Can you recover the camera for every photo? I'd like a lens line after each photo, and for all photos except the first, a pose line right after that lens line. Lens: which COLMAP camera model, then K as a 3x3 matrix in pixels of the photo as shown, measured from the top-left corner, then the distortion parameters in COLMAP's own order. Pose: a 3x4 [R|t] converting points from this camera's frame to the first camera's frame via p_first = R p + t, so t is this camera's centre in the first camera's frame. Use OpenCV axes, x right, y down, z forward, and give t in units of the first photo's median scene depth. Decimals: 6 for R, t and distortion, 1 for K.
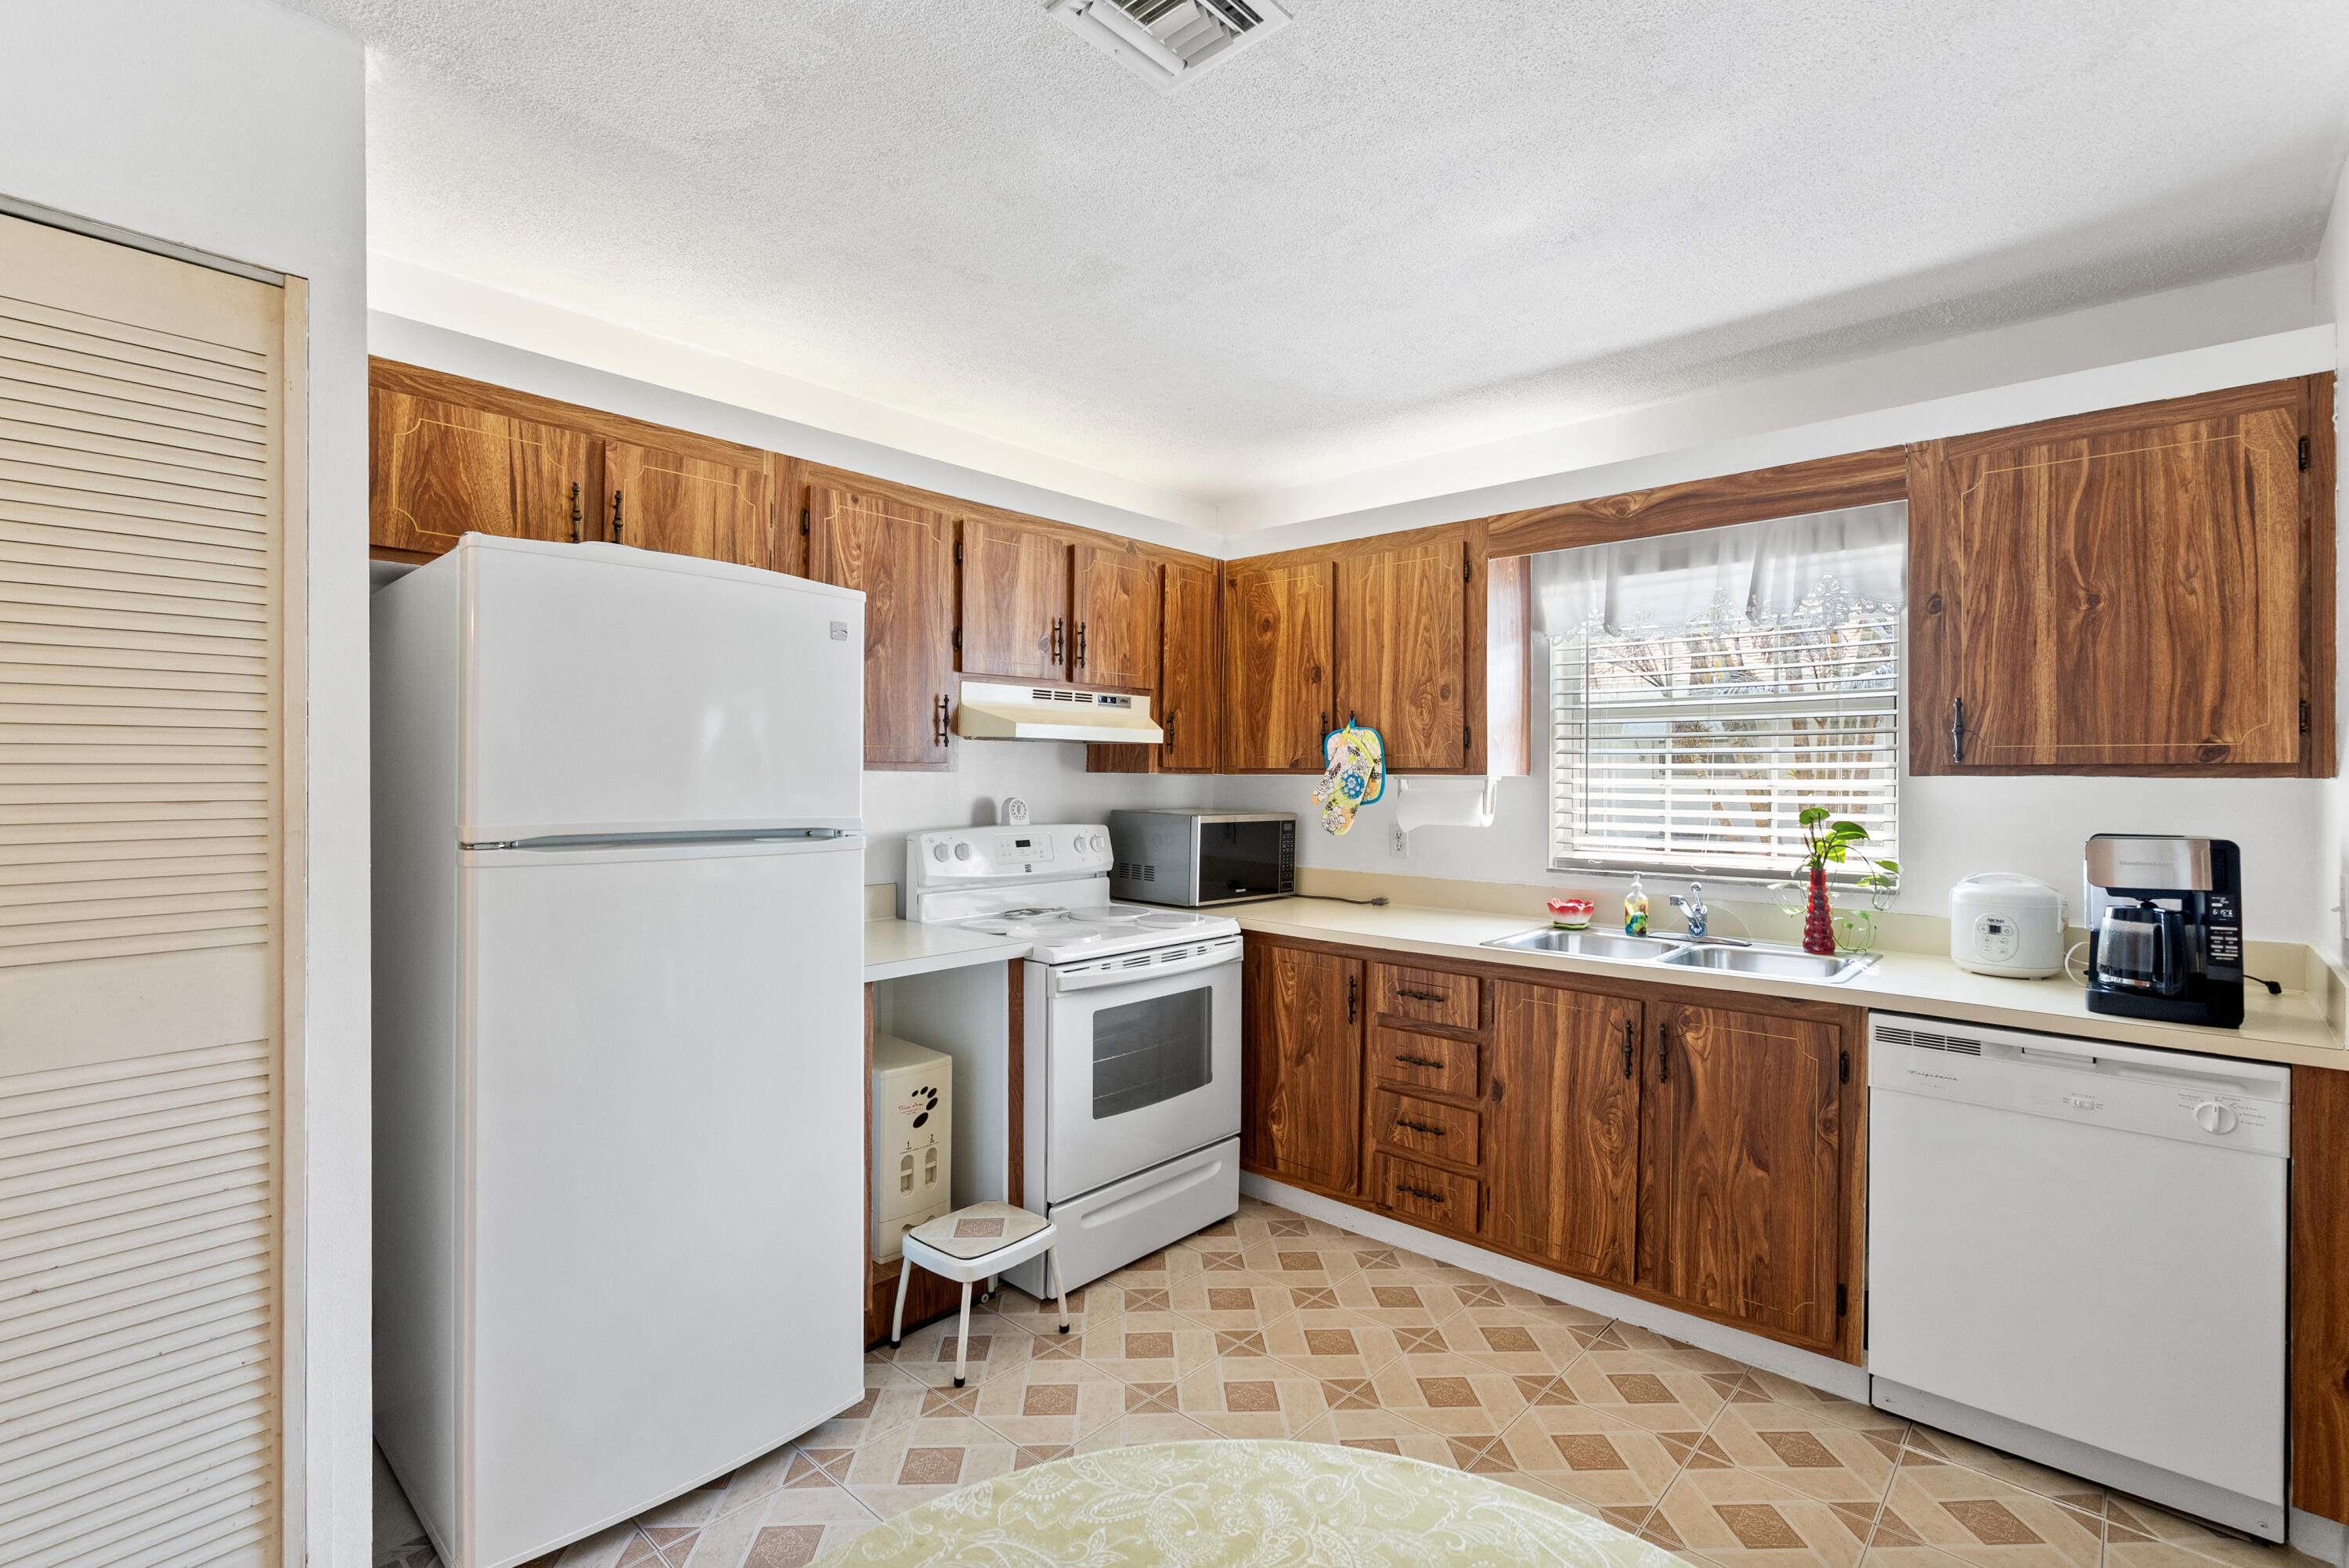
lens RADIAL K [[1069.6, 0, 1176.5], [0, 1069.6, 775.0], [0, 0, 1]] dist [-0.010620, 0.004558]
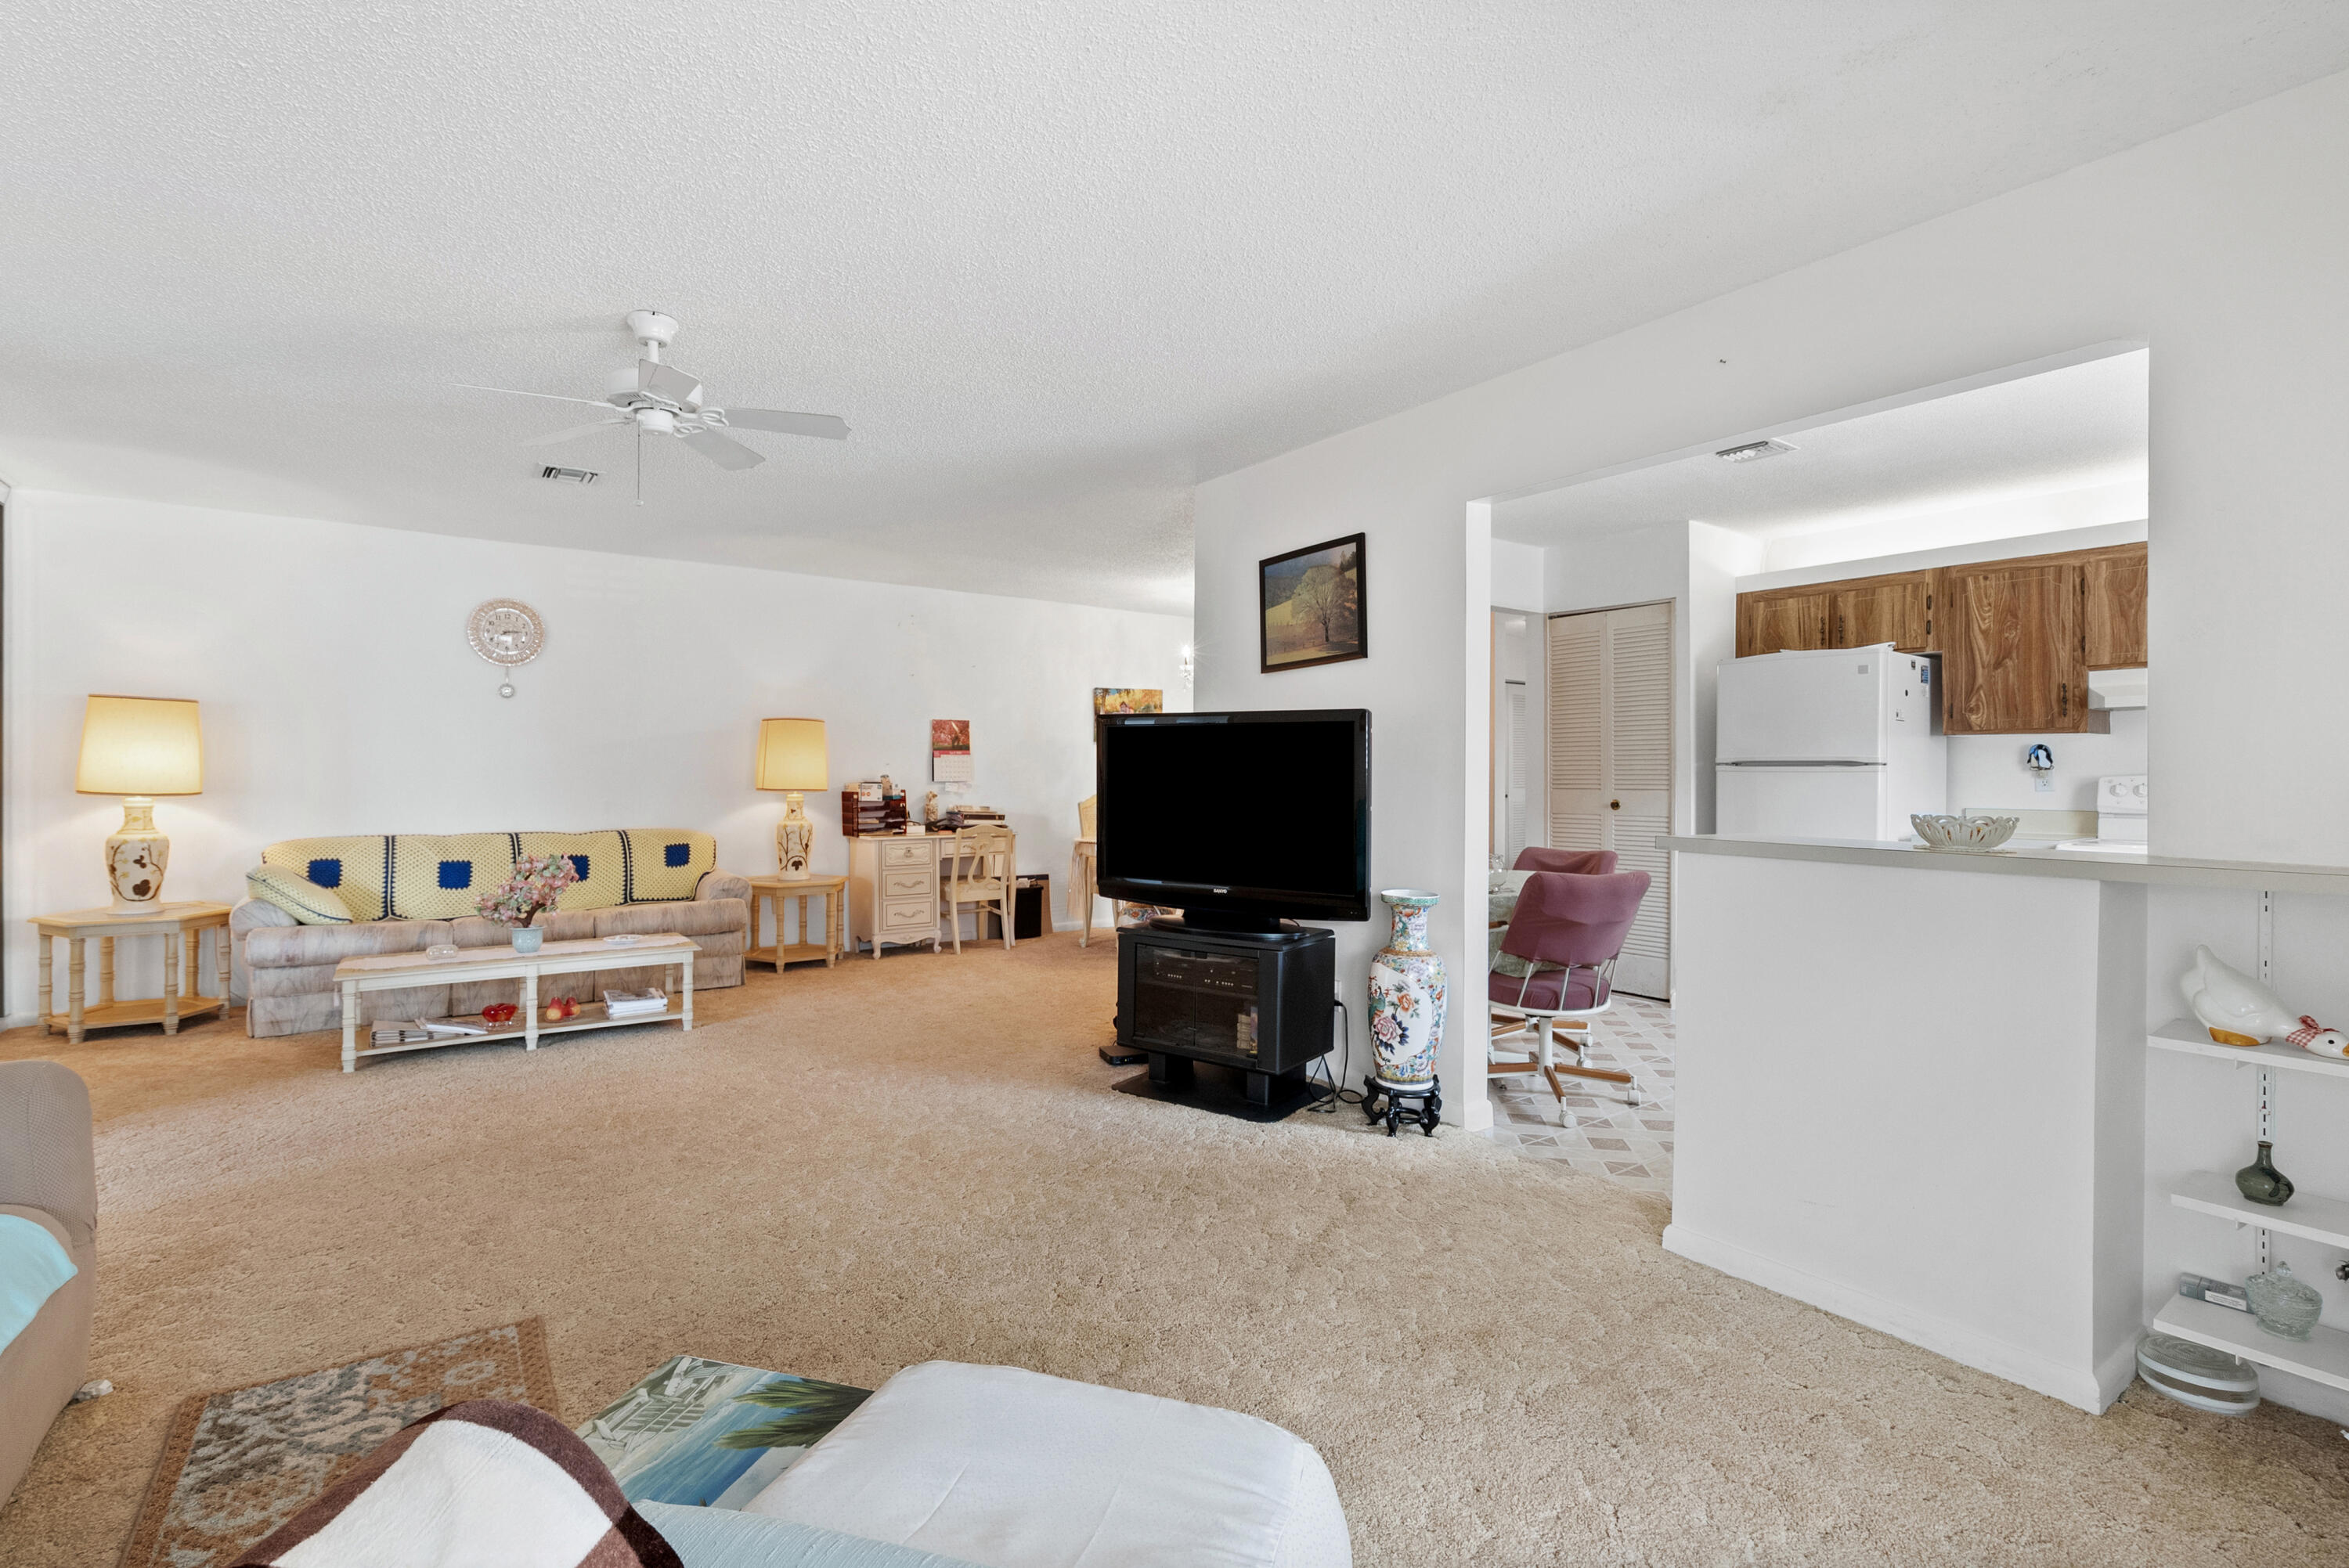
lens RADIAL K [[1069.6, 0, 1157.8], [0, 1069.6, 771.0], [0, 0, 1]] dist [-0.010620, 0.004558]
pose [[-0.216697, -0.010077, -0.976187, 1.686016], [-0.007337, 0.999935, -0.008693, 0.080253], [0.976211, 0.005279, -0.216757, 0.065959]]
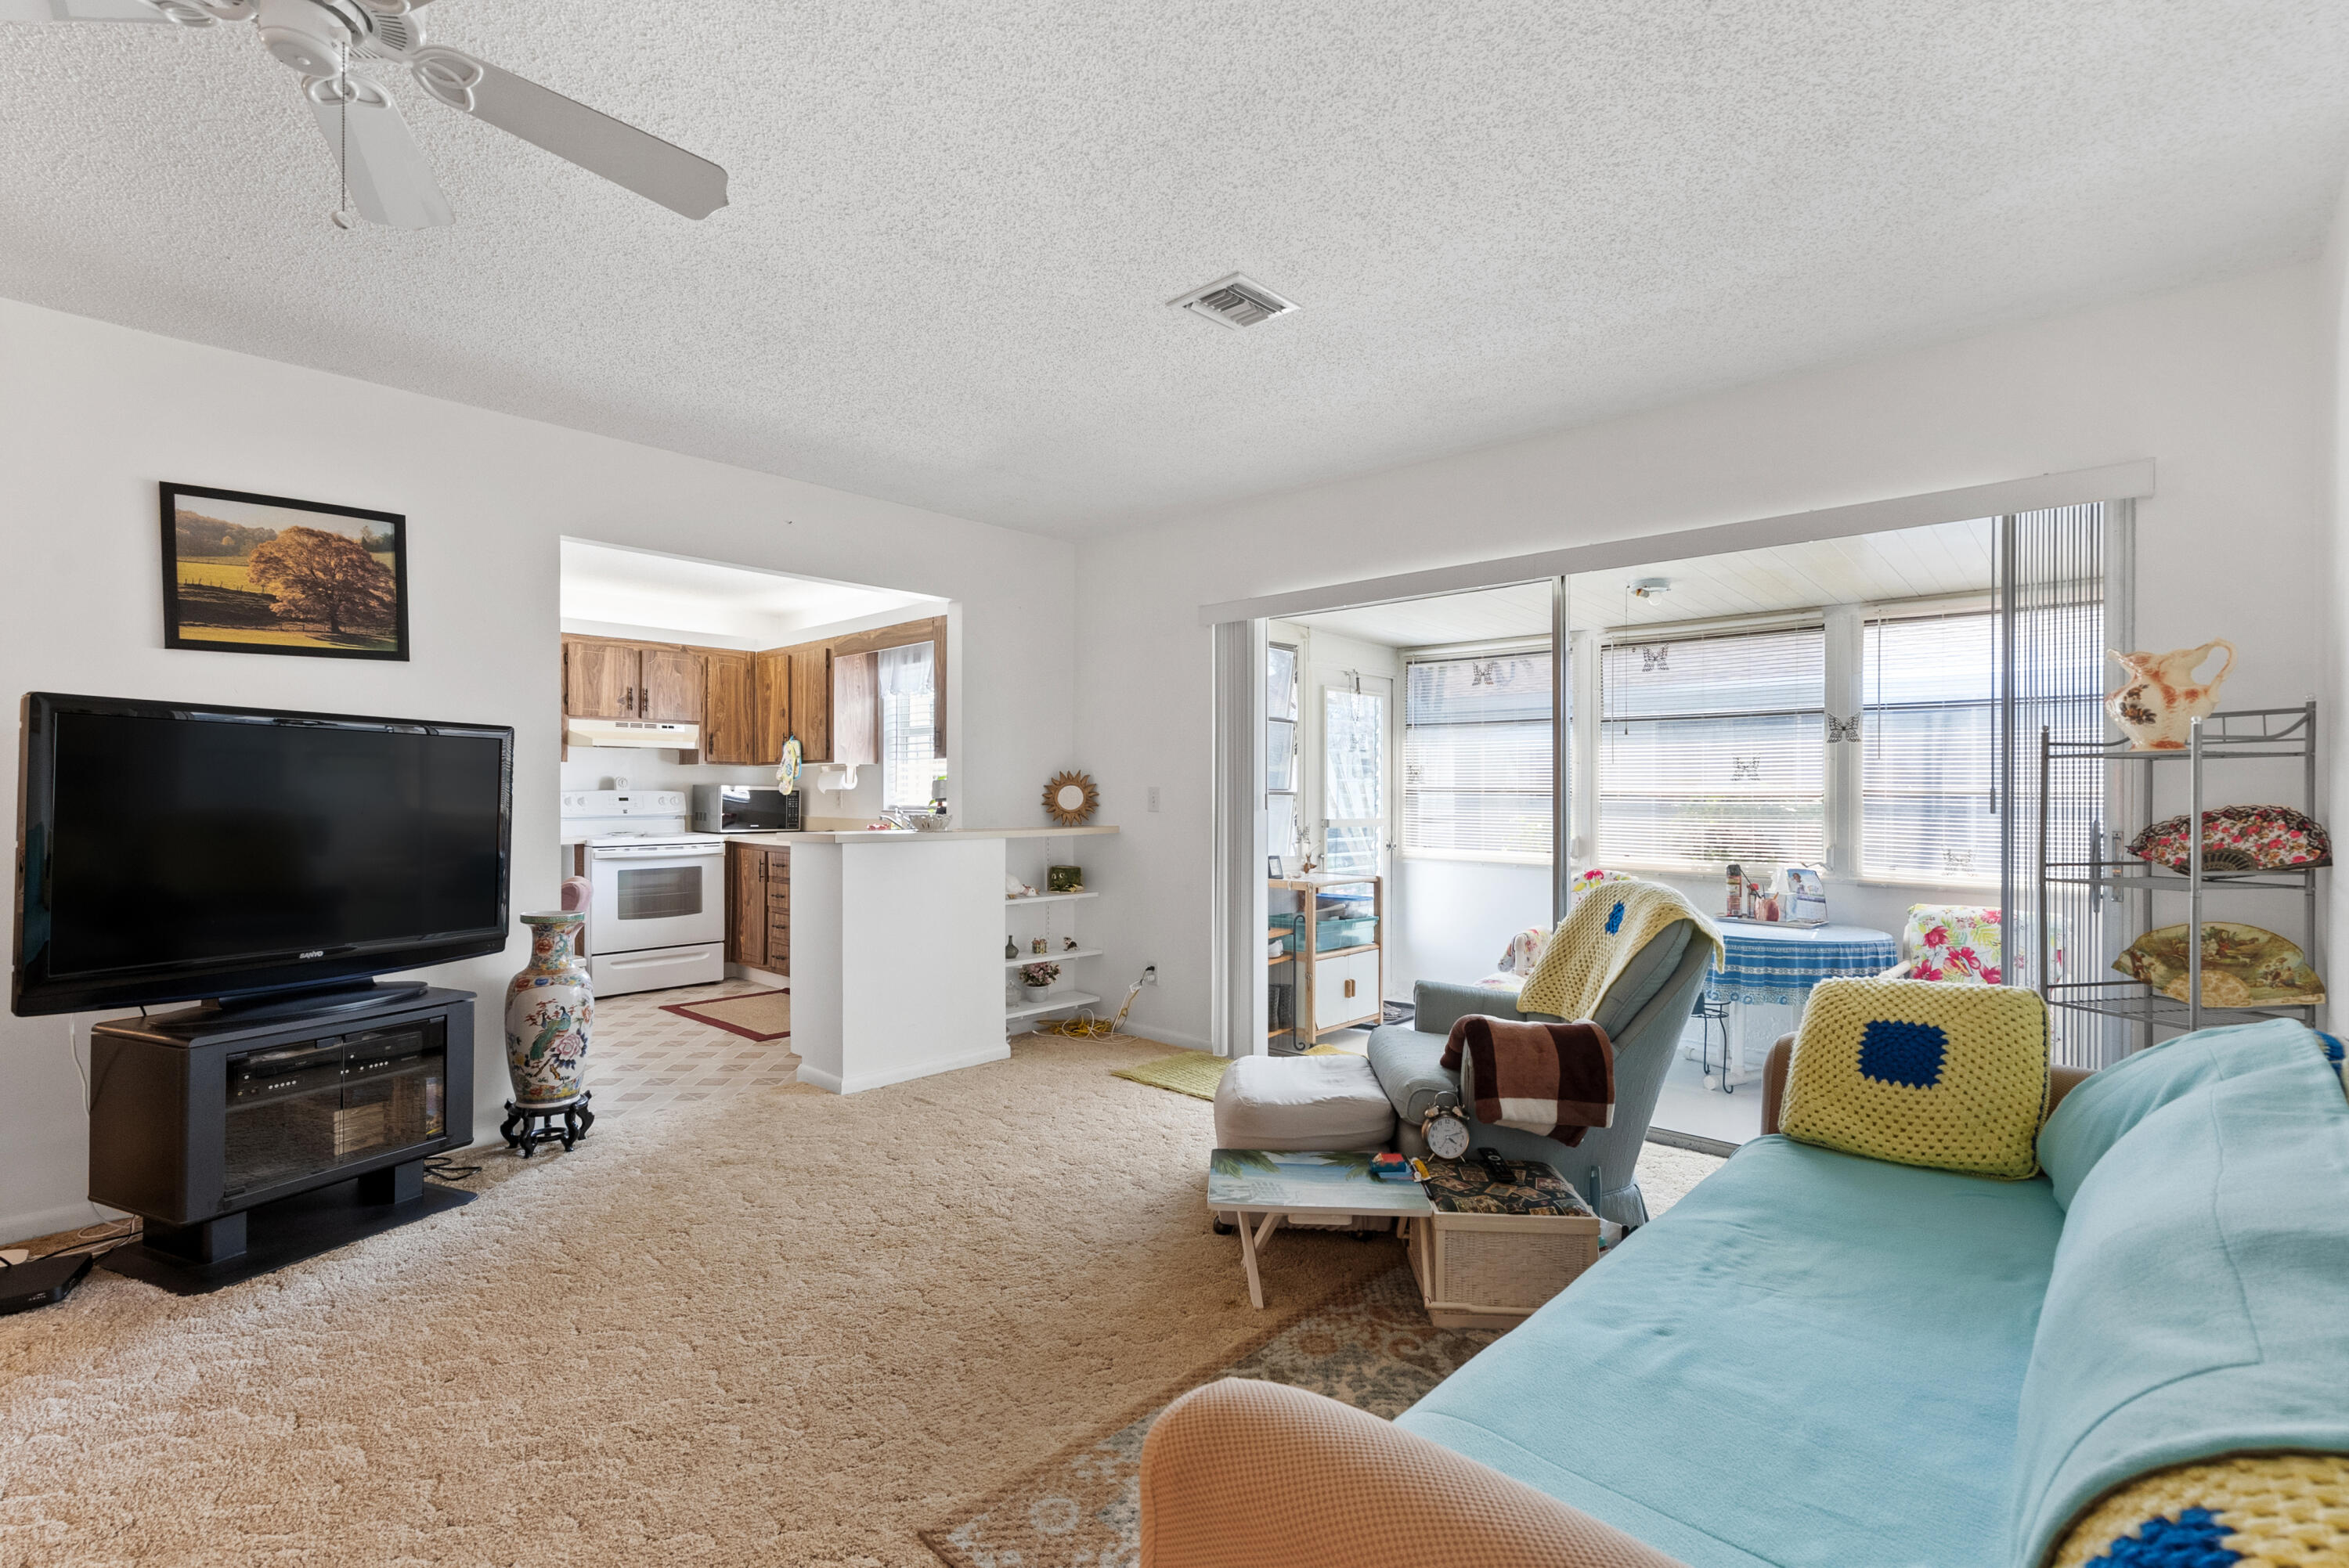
lens RADIAL K [[1069.6, 0, 1171.9], [0, 1069.6, 786.1], [0, 0, 1]] dist [-0.010620, 0.004558]
pose [[0.999949, -0.004866, -0.008888, 1.124018], [0.004812, 0.999970, -0.006072, 0.071040], [0.008917, 0.006029, 0.999942, -1.224357]]
